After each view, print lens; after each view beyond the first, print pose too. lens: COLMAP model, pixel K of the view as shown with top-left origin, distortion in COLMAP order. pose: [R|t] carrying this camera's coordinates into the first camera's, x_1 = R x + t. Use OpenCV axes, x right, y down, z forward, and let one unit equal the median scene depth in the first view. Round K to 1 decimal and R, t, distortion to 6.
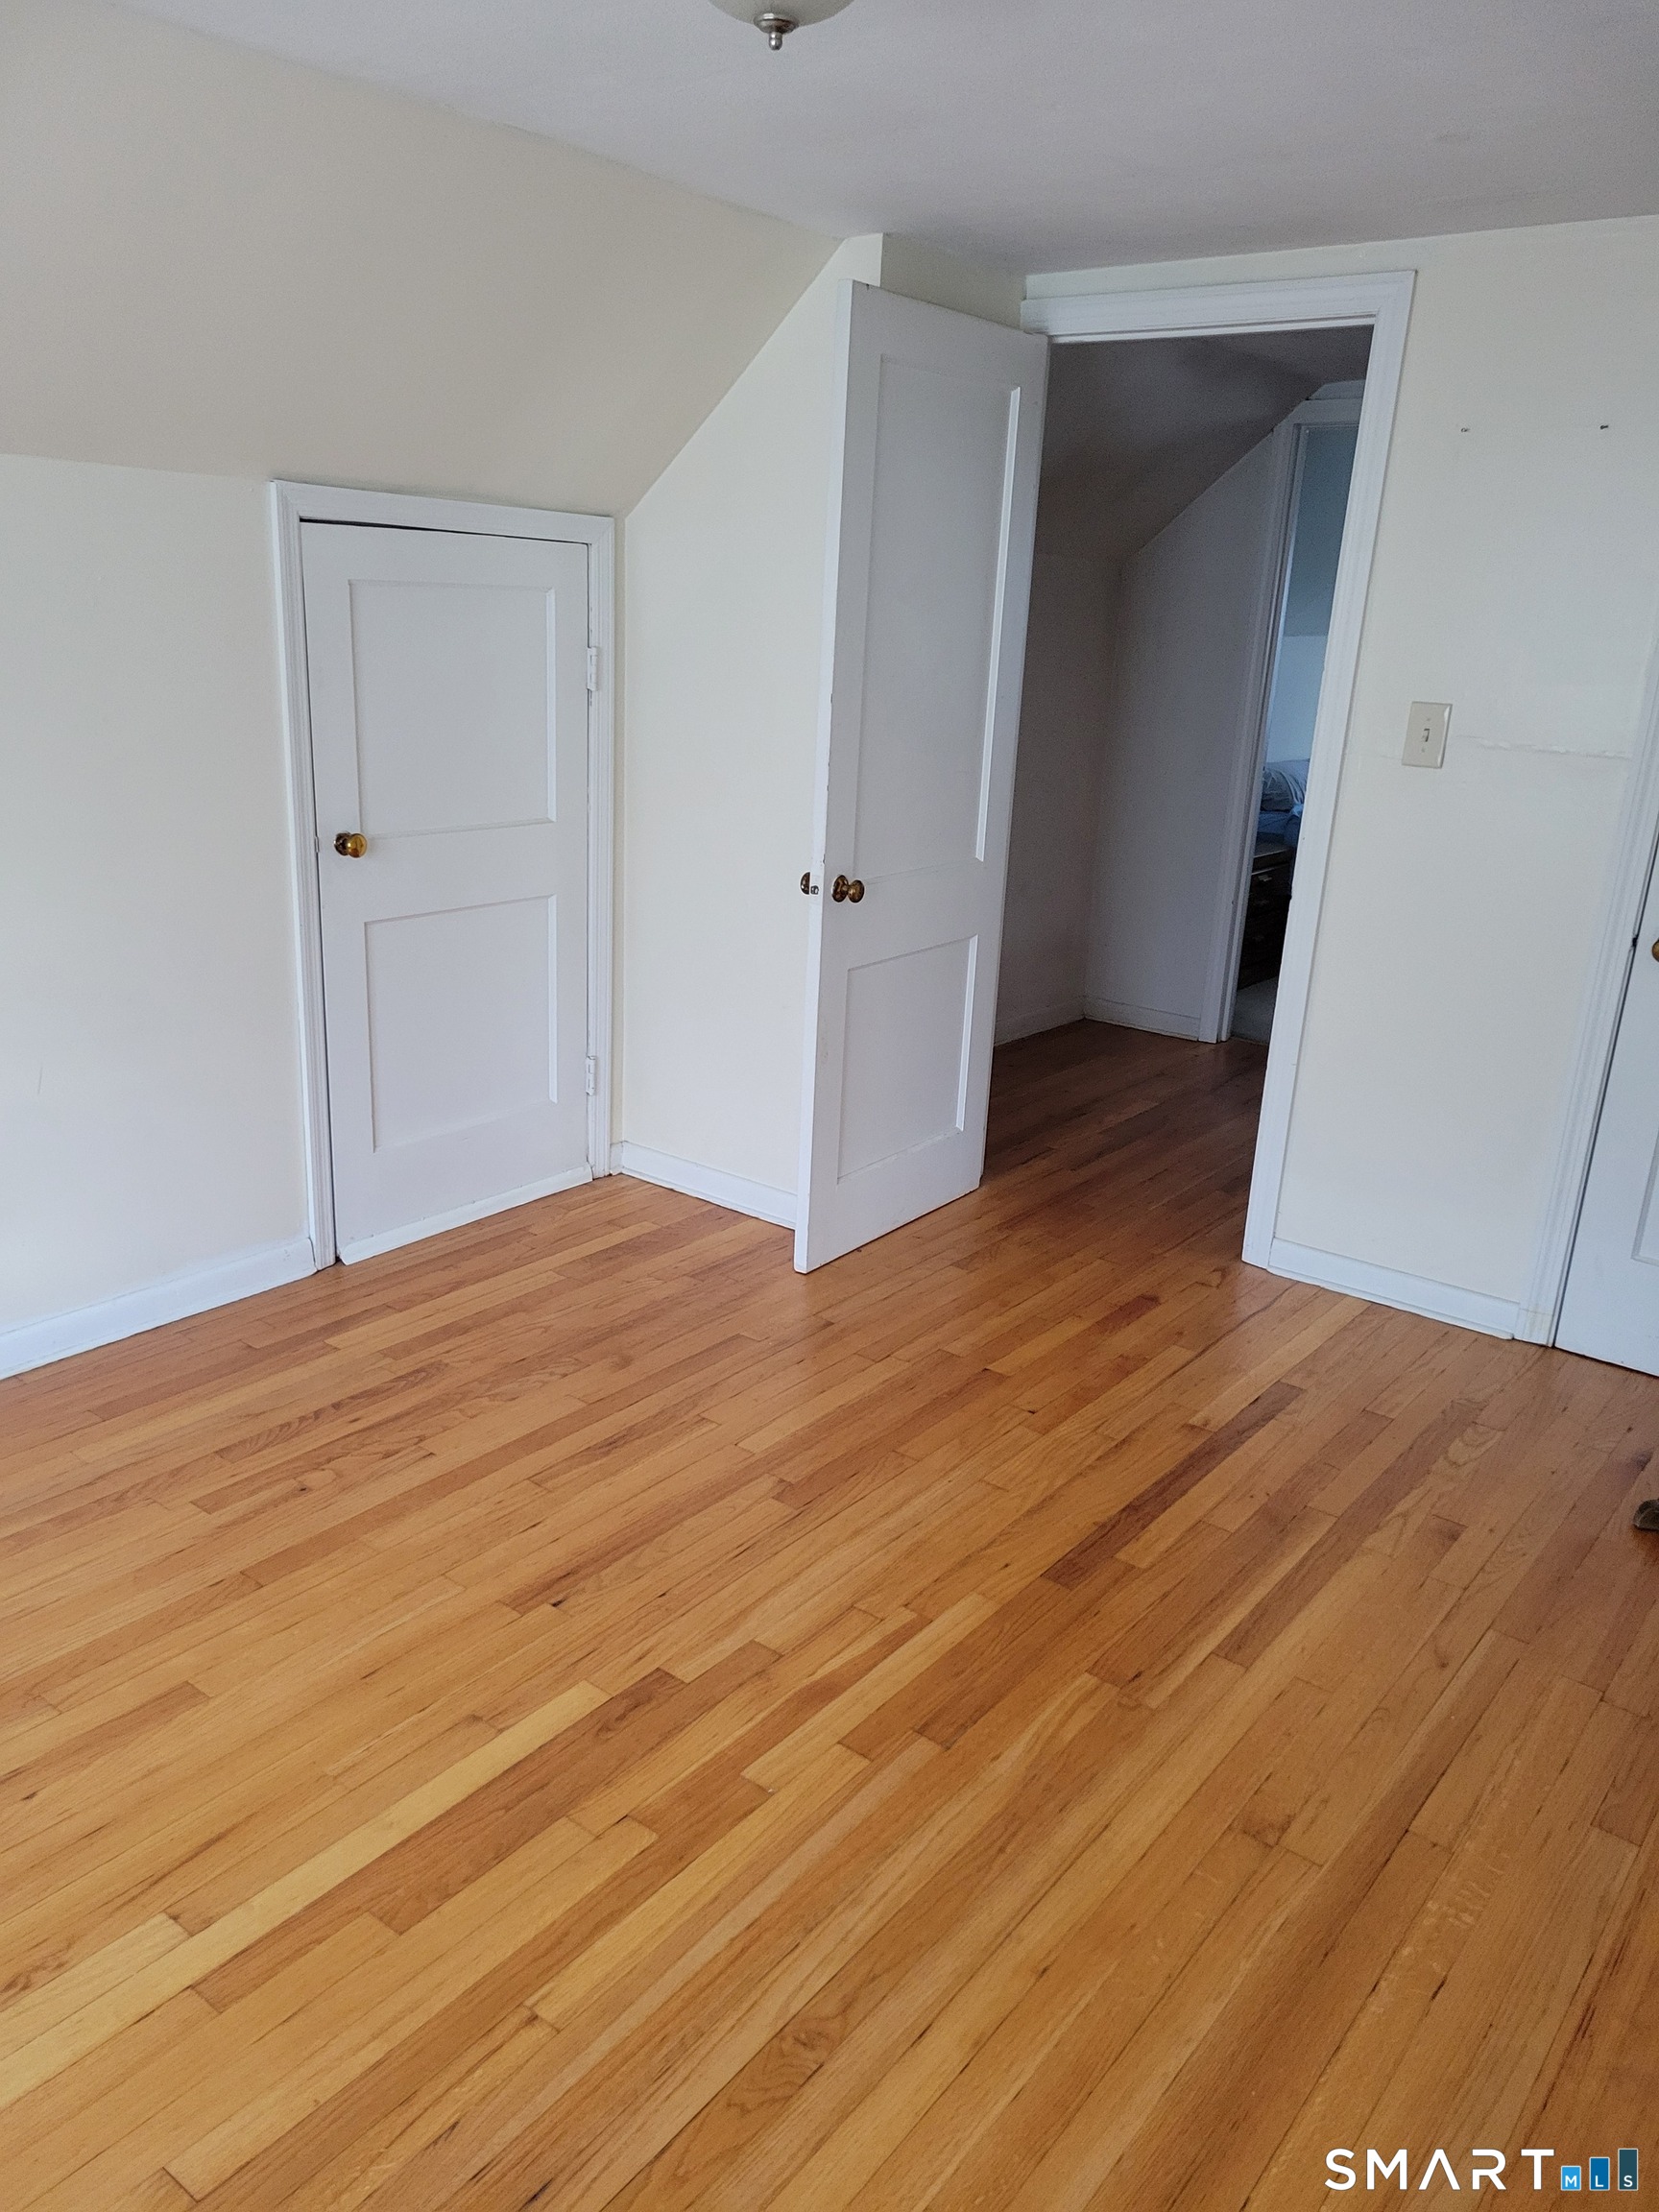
lens RADIAL K [[1662.2, 0, 810.9], [0, 1662.2, 1110.4], [0, 0, 1]] dist [0.059151, -0.034636]
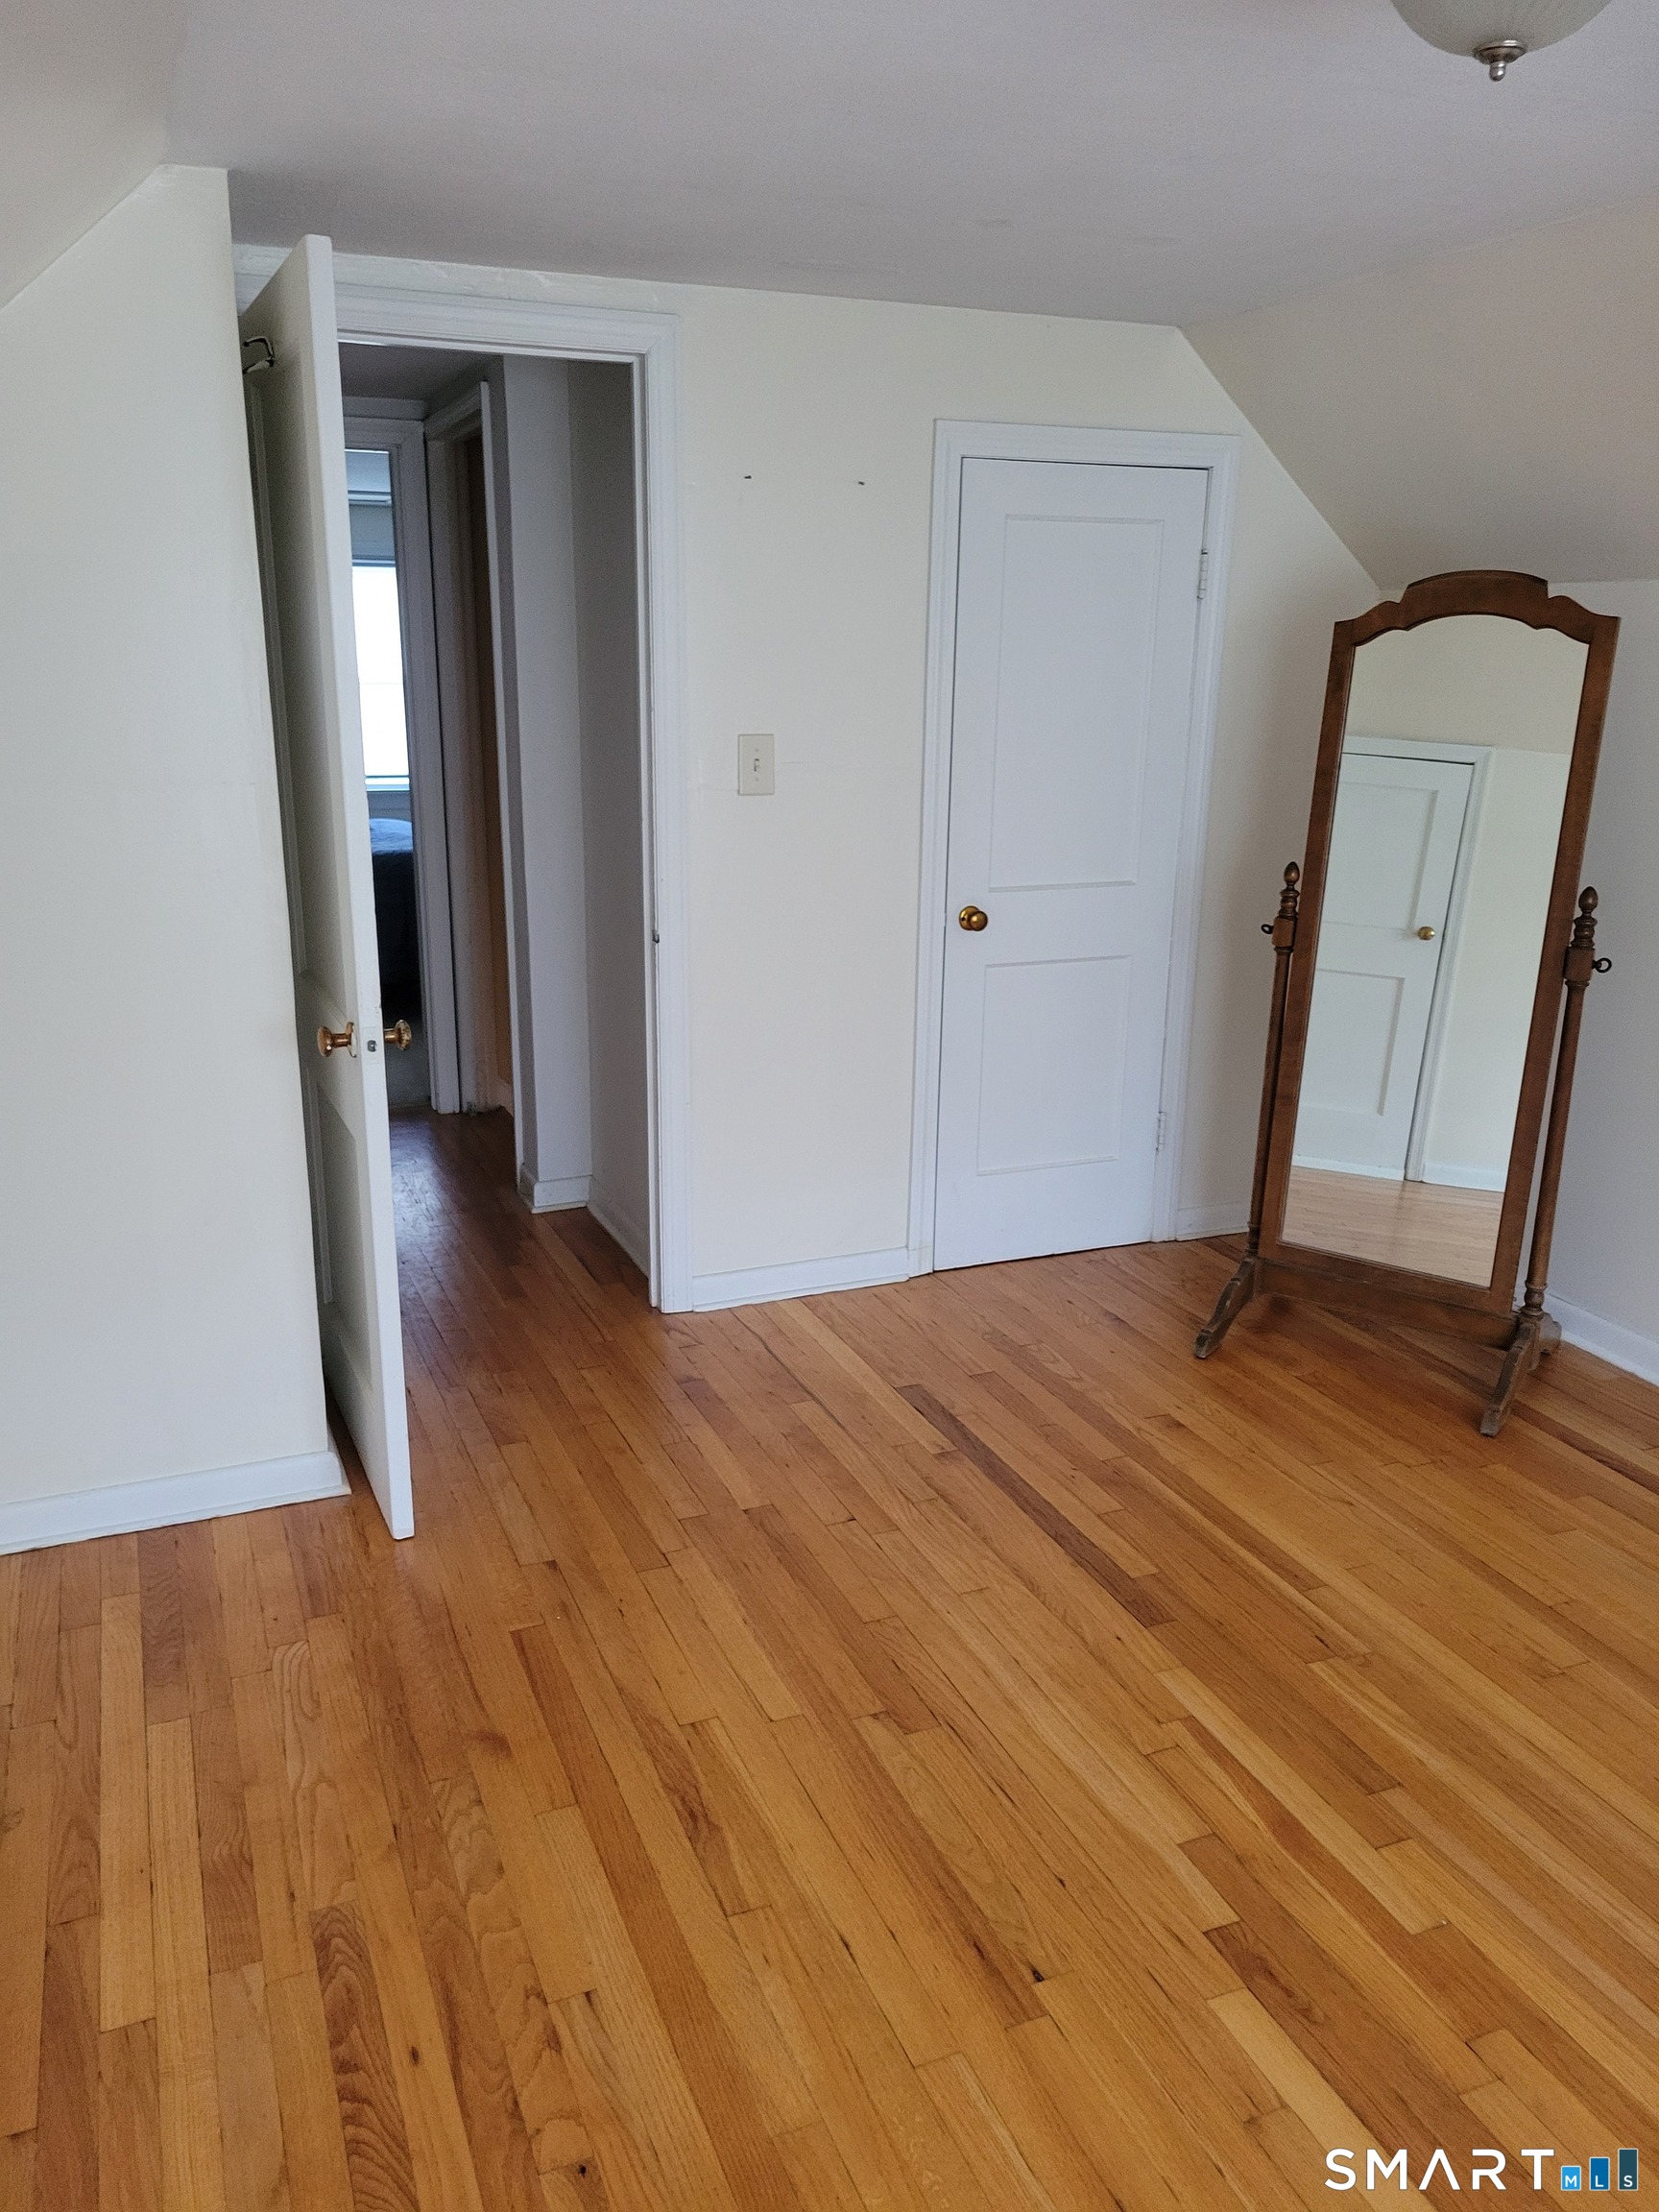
lens RADIAL K [[1662.2, 0, 814.7], [0, 1662.2, 1108.0], [0, 0, 1]] dist [0.059151, -0.034636]
pose [[0.495012, -0.271481, 0.825385, -0.627720], [0.269166, 0.951118, 0.151409, -0.197885], [-0.826143, 0.147216, 0.543888, 0.512852]]
